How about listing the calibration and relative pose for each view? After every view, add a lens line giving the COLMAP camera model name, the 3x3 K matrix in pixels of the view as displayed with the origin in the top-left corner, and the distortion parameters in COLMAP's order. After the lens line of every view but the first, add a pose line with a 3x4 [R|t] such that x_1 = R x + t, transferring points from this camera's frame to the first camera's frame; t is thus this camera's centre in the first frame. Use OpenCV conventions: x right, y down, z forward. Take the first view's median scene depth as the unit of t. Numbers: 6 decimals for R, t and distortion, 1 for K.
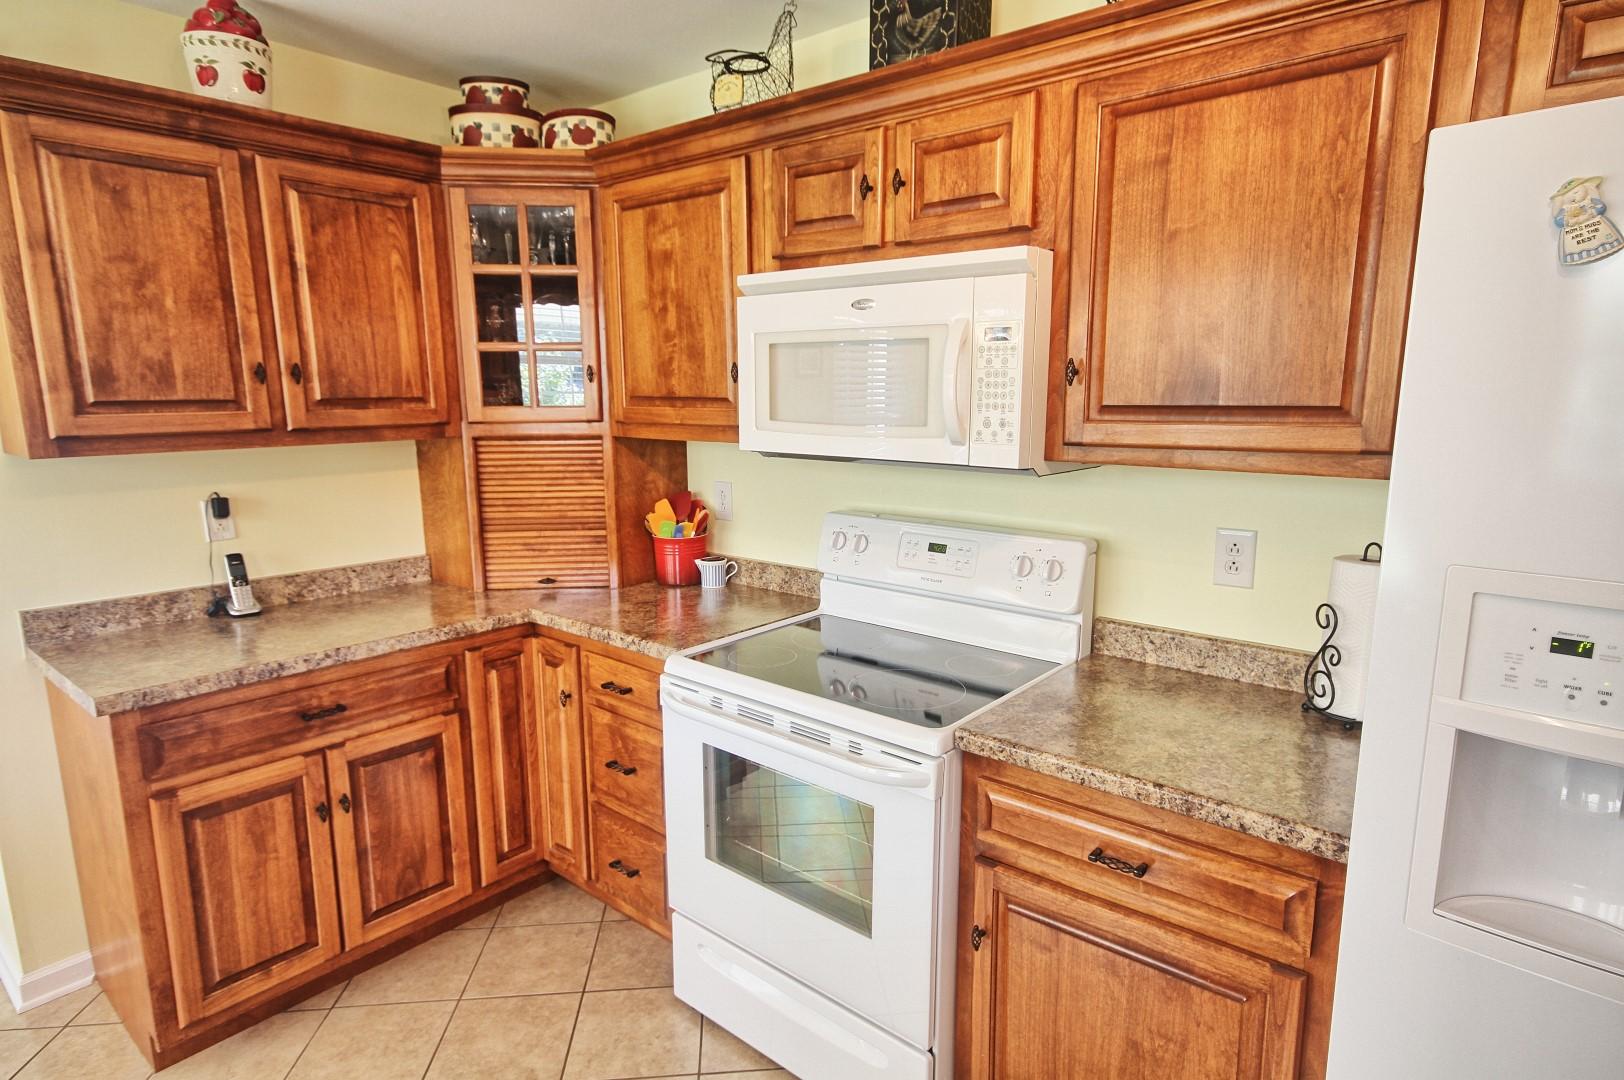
lens RADIAL K [[897.6, 0, 819.0], [0, 897.6, 550.9], [0, 0, 1]] dist [0.009915, 0.007321]
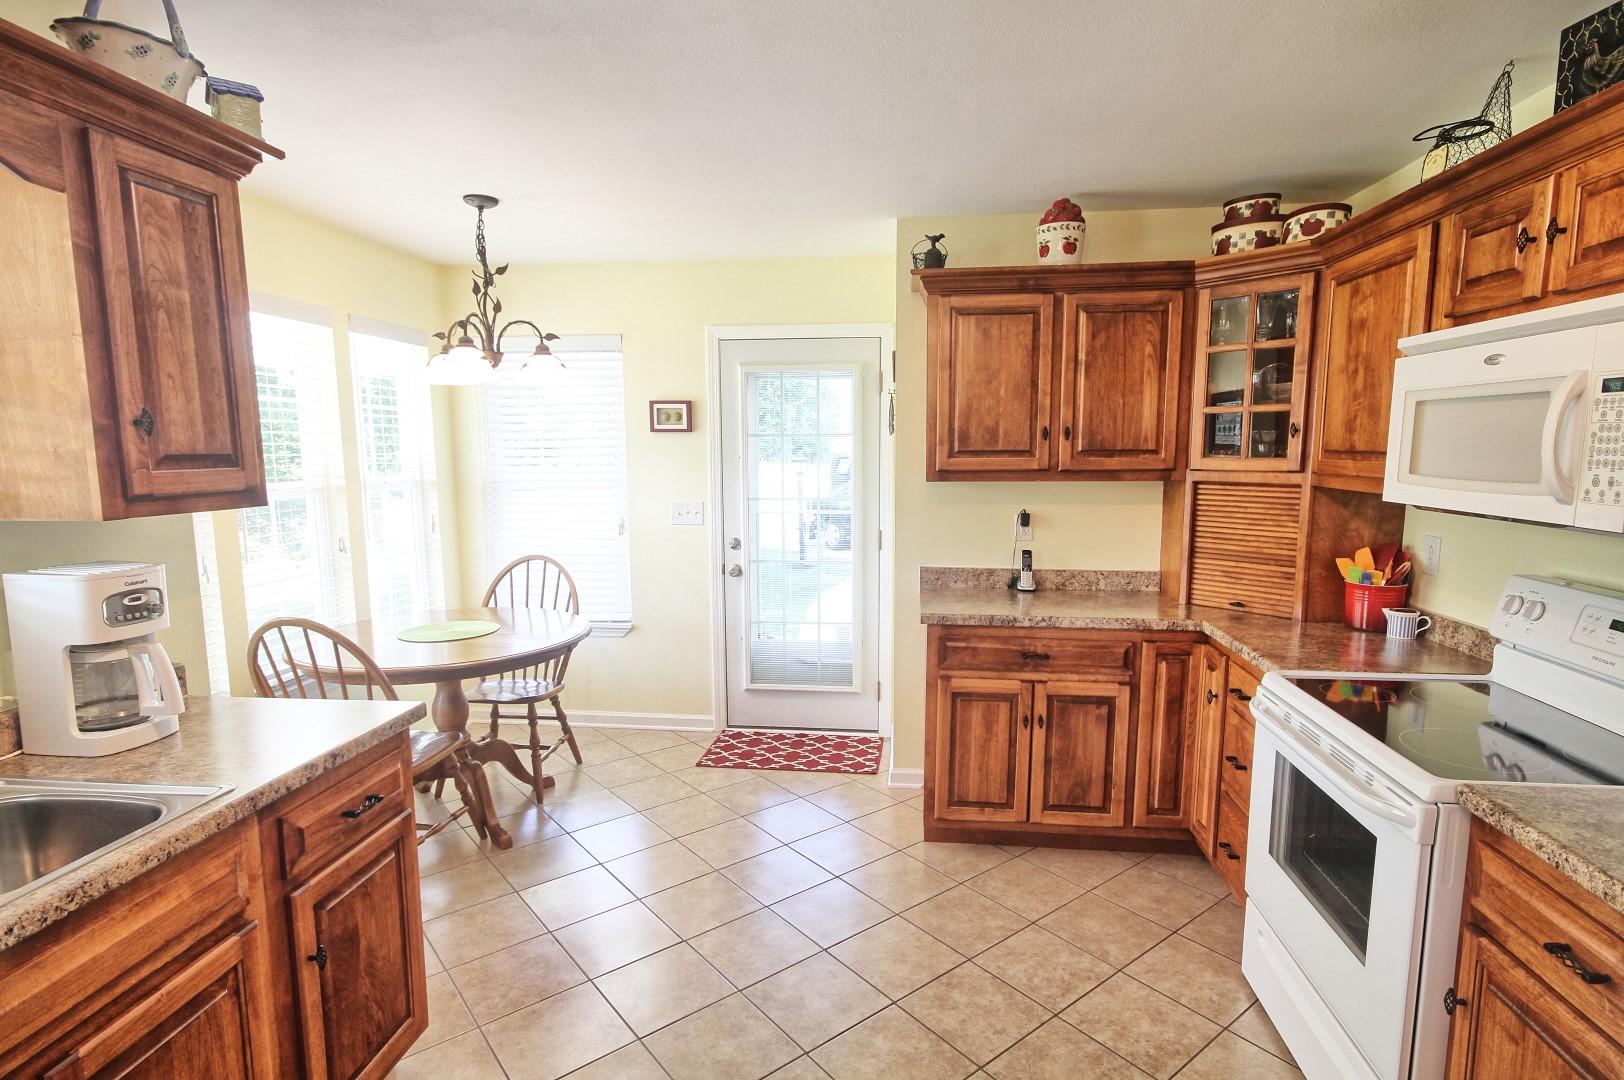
lens RADIAL K [[844.6, 0, 816.1], [0, 844.6, 544.6], [0, 0, 1]] dist [0.008448, -0.003021]
pose [[0.545188, 0.101630, -0.832130, 0.397752], [-0.149866, 0.988450, 0.022534, 0.017195], [0.824809, 0.112423, 0.554122, -0.103947]]
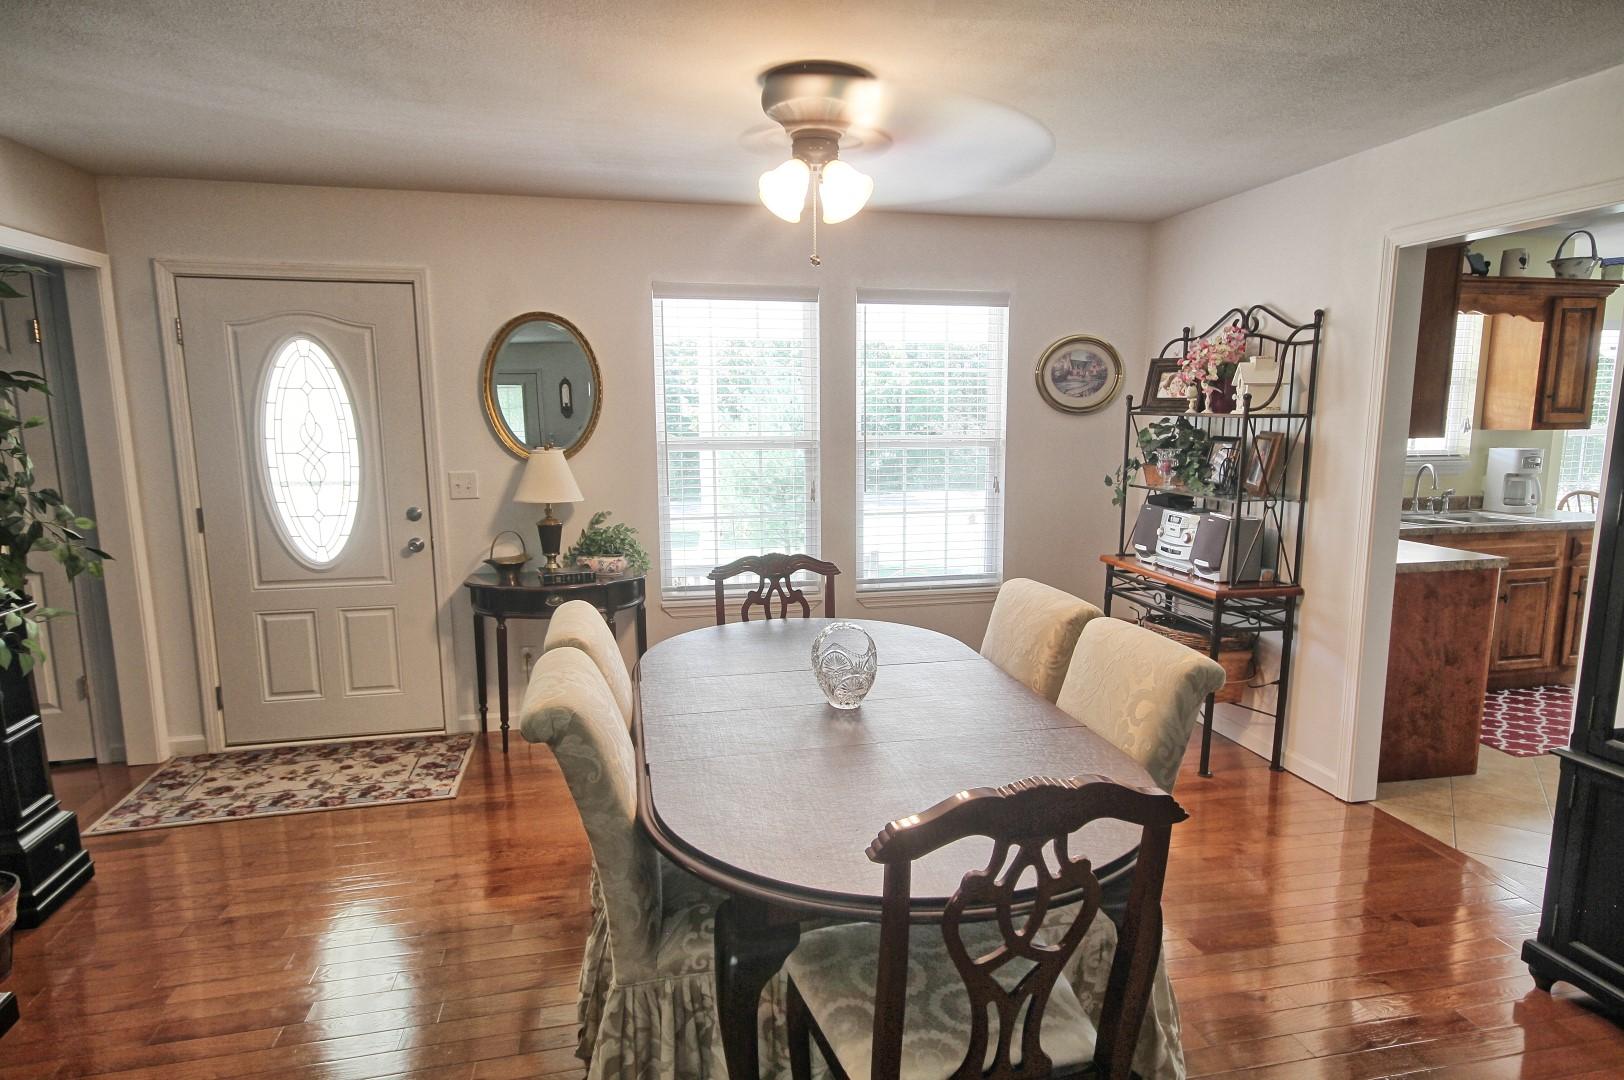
lens RADIAL K [[897.6, 0, 814.7], [0, 897.6, 555.1], [0, 0, 1]] dist [0.009915, 0.007321]
pose [[-0.612417, 0.128944, -0.779948, 3.657252], [-0.138962, 0.953686, 0.266780, 0.061416], [0.778226, 0.271764, -0.566135, -0.307919]]
